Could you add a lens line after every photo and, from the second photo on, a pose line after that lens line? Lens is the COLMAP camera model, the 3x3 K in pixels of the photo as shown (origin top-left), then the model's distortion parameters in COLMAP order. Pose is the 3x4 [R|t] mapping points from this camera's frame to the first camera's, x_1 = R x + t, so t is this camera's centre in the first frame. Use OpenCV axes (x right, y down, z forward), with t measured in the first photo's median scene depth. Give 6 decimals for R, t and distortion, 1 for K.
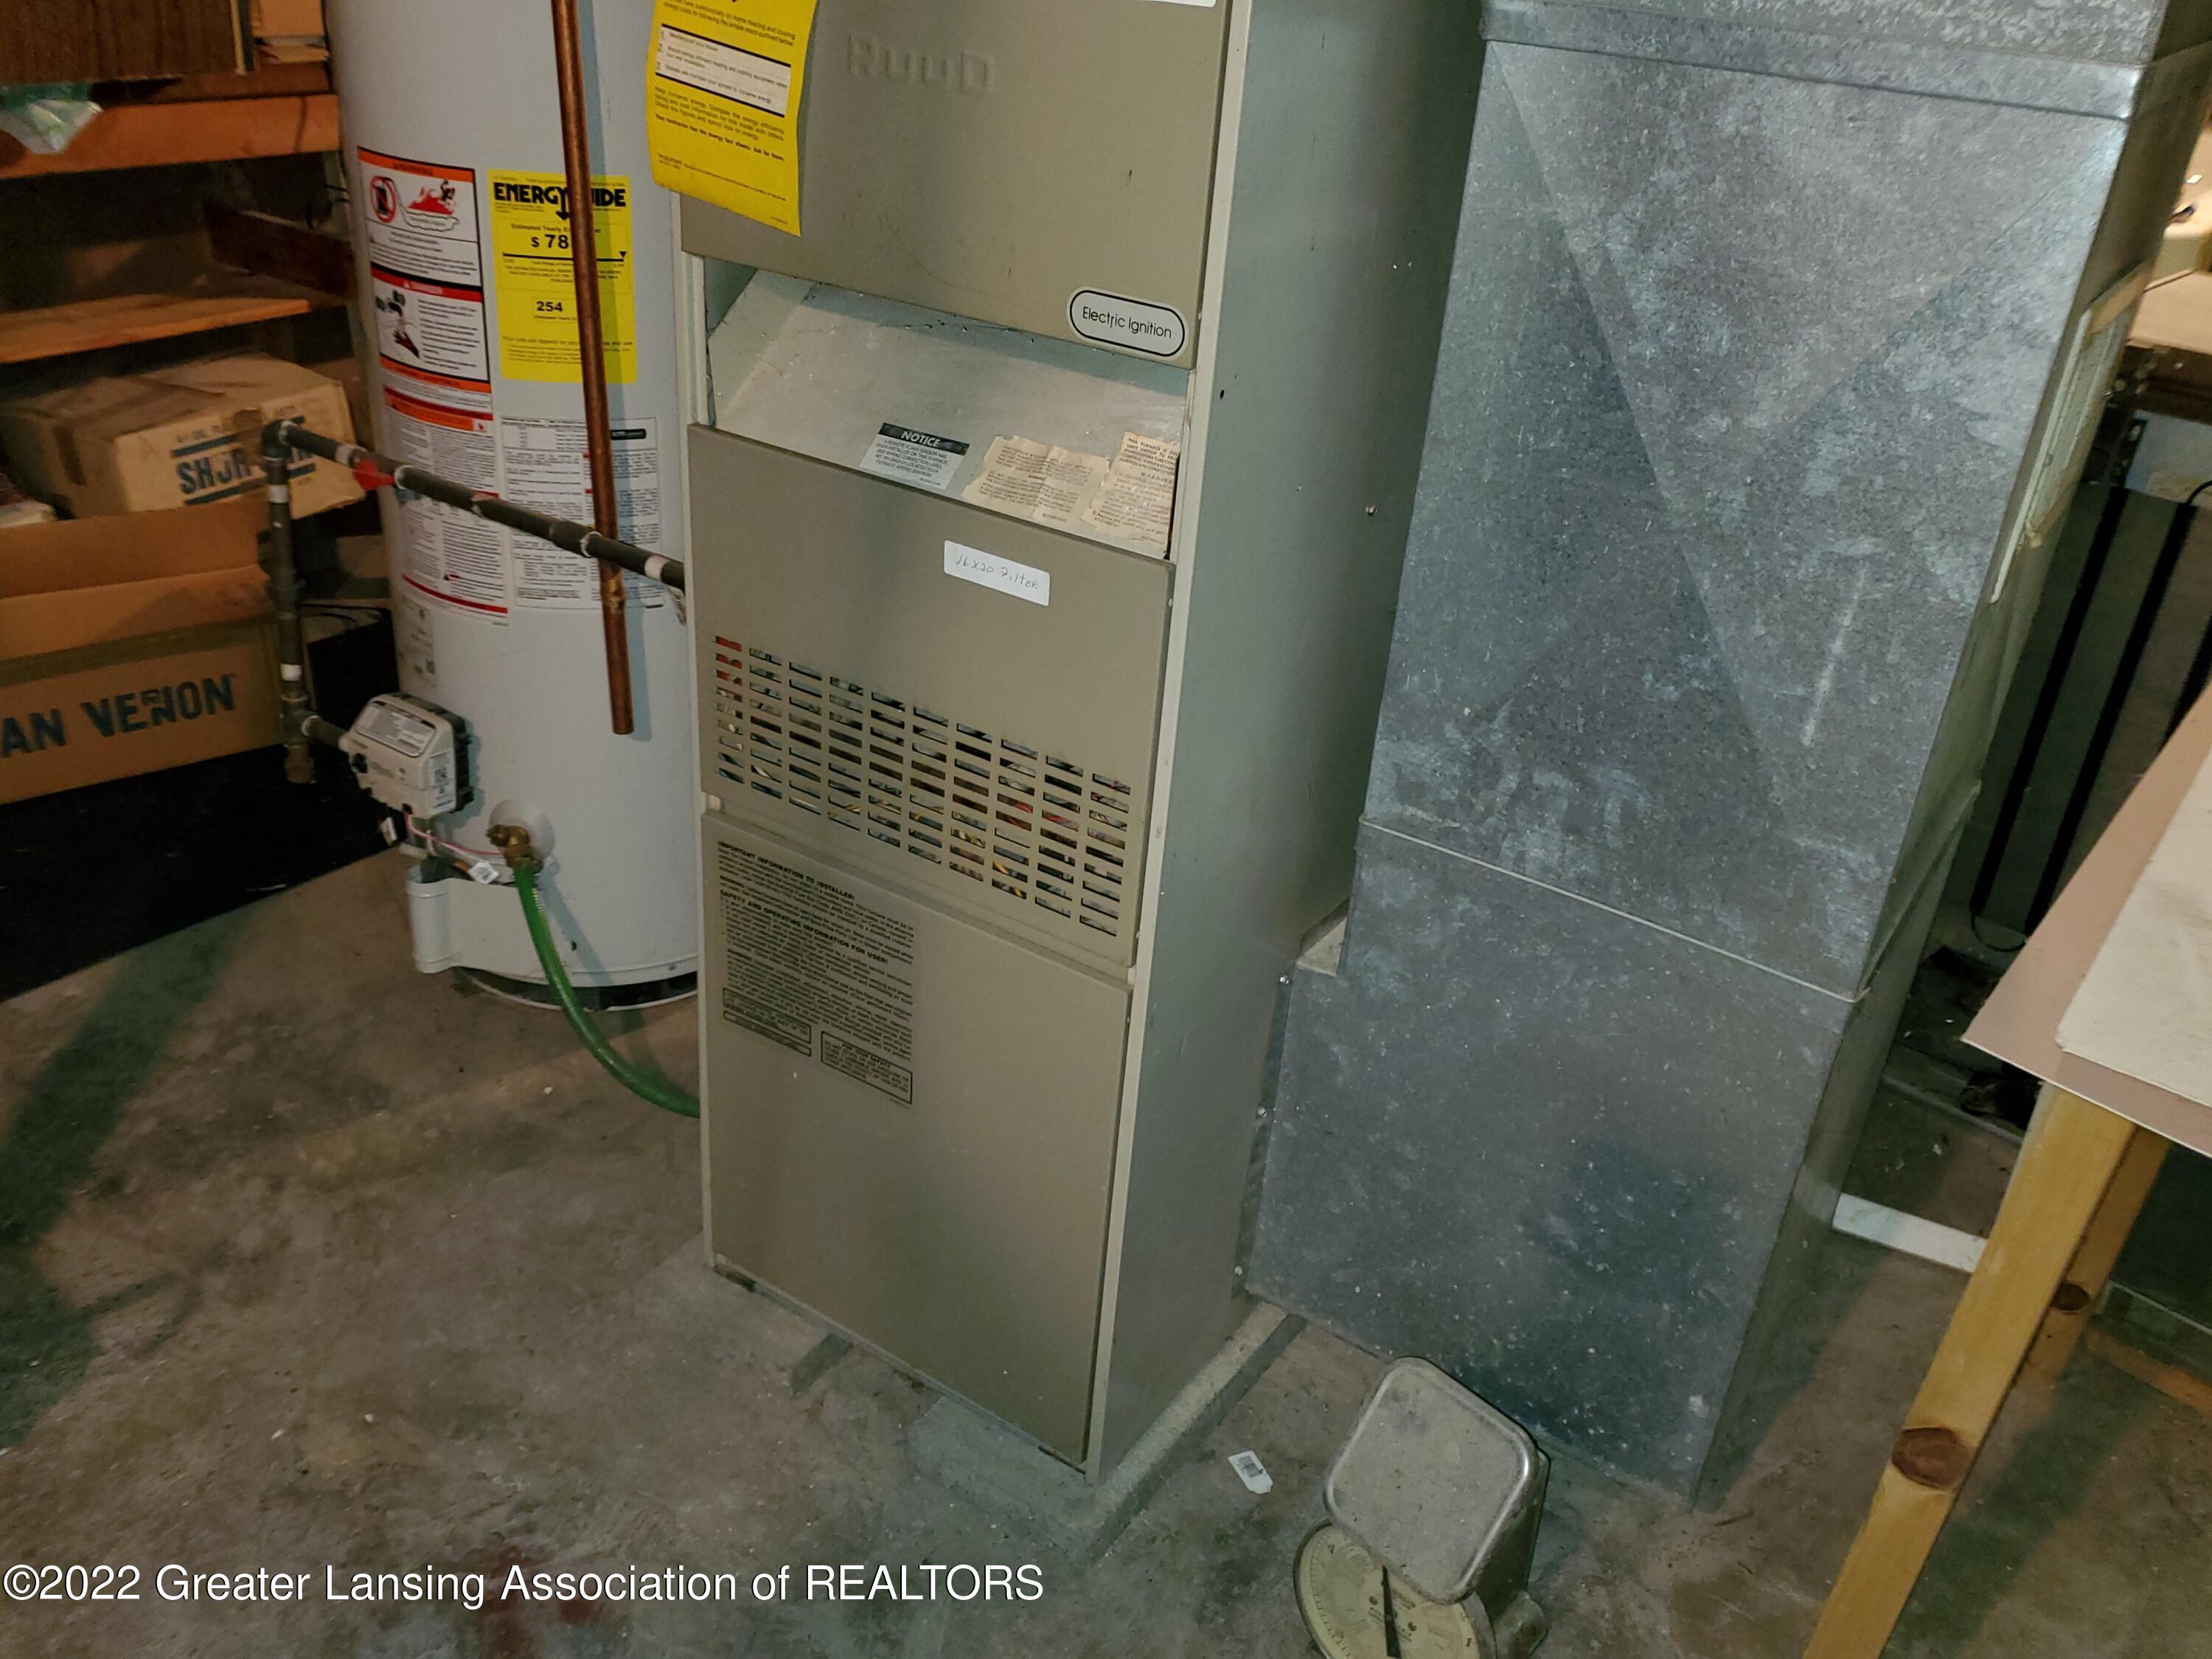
lens RADIAL K [[1685.1, 0, 1107.8], [0, 1685.1, 788.1], [0, 0, 1]] dist [0.057275, -0.052230]
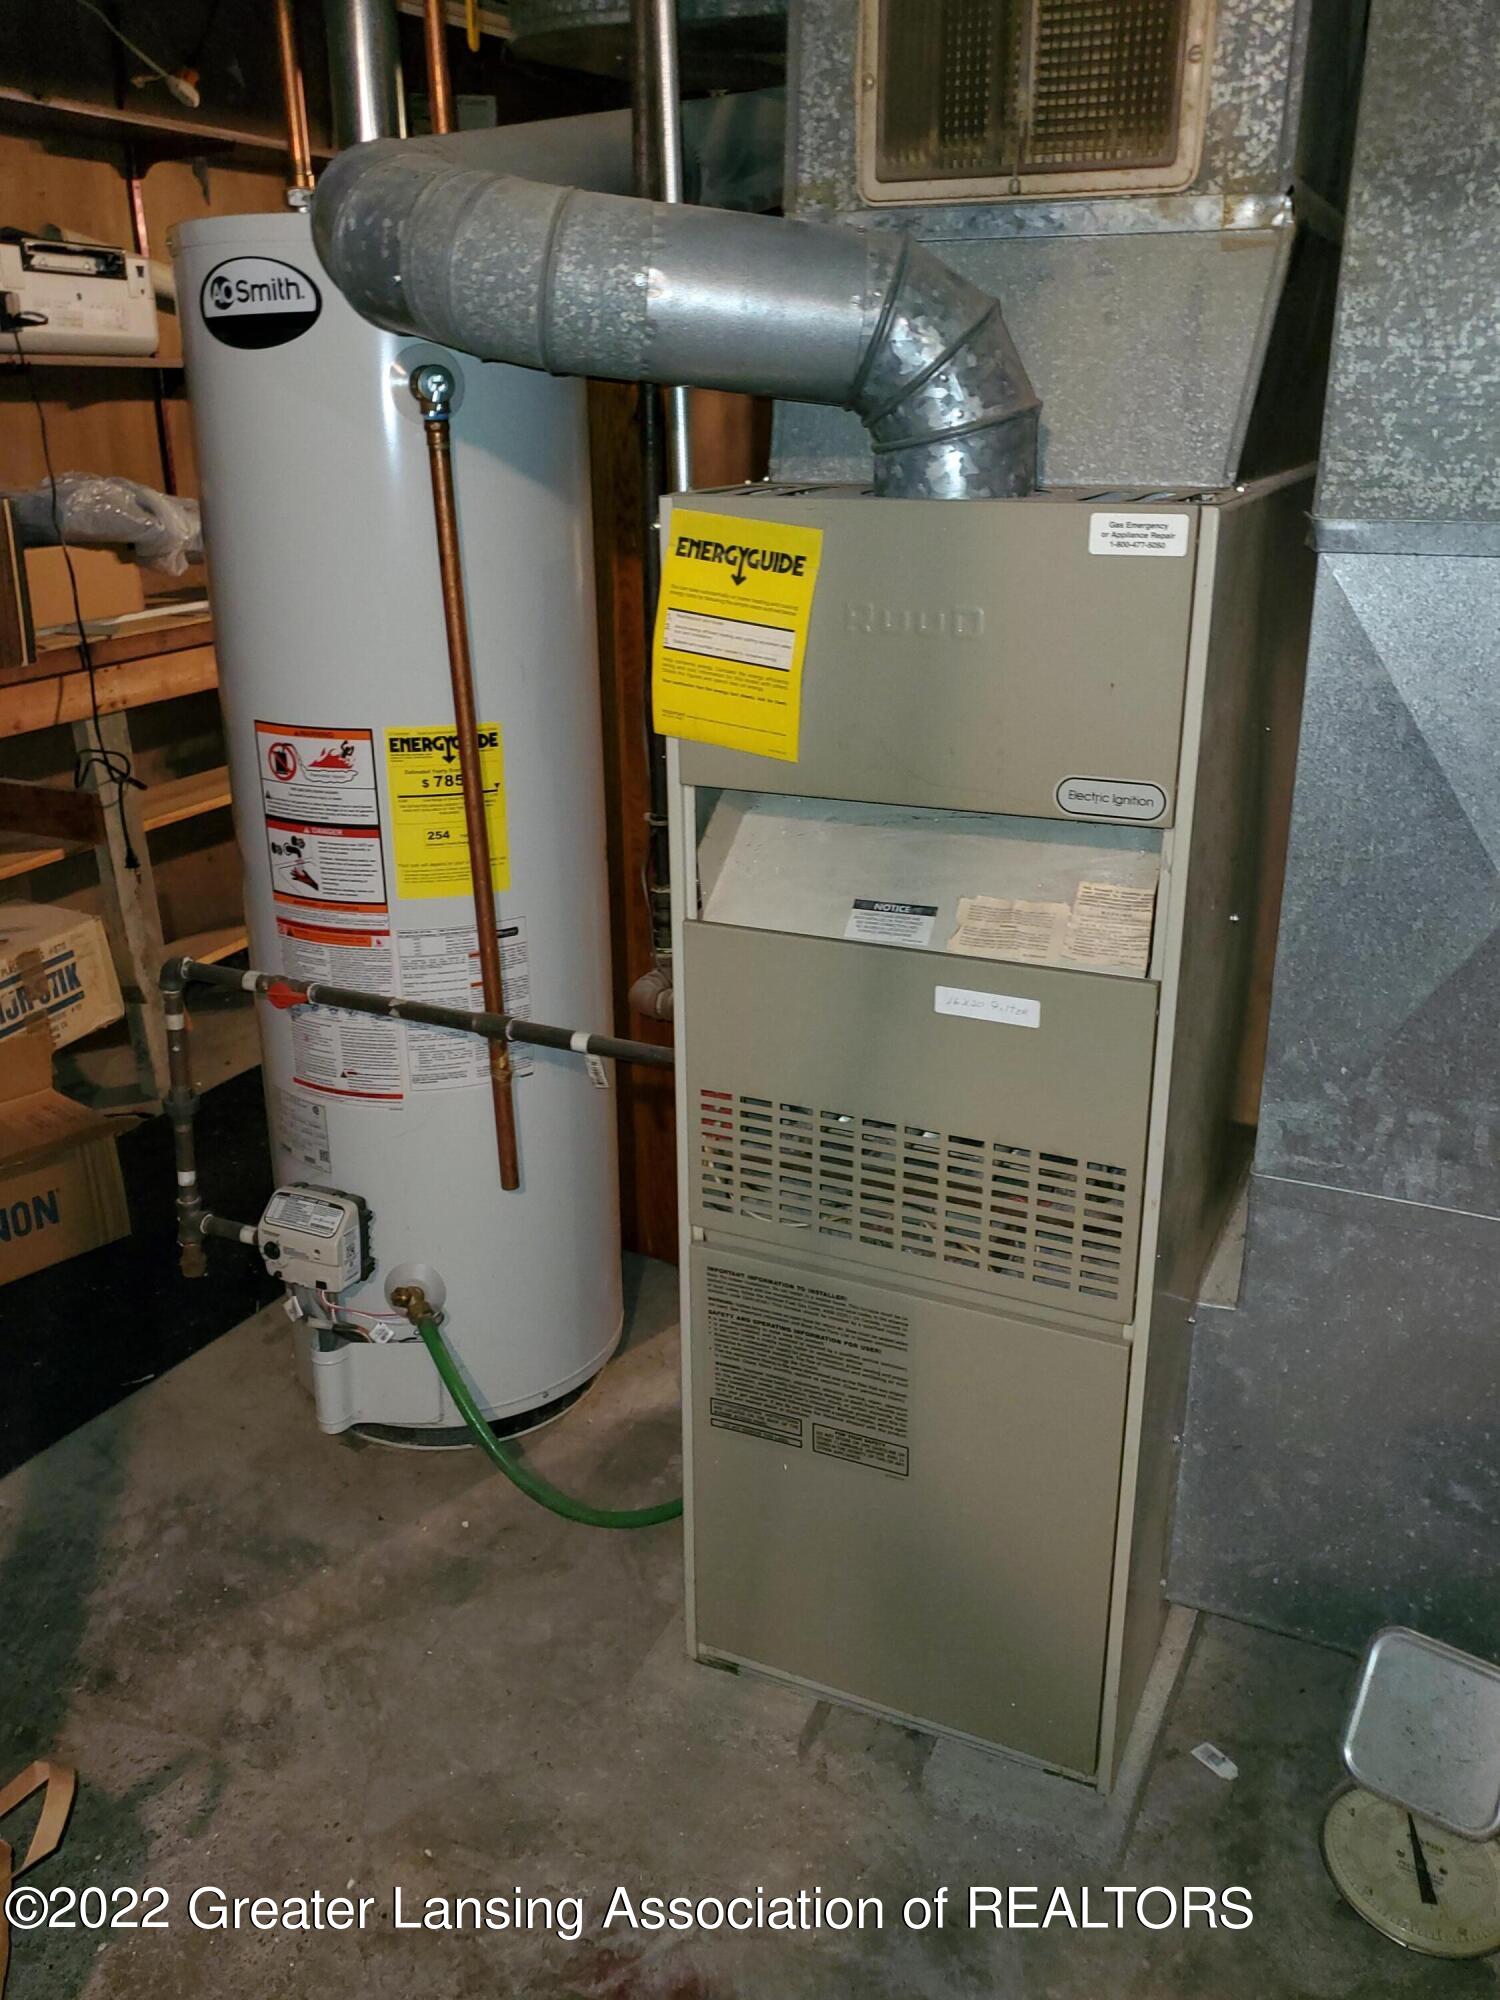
lens RADIAL K [[1530.0, 0, 750.0], [0, 1530.0, 1000.0], [0, 0, 1]] dist [0.007118, 0.039420]
pose [[0.986580, -0.128976, 0.100129, -0.237079], [0.139598, 0.984353, -0.107526, -0.027700], [-0.084694, 0.120061, 0.989147, -0.046589]]
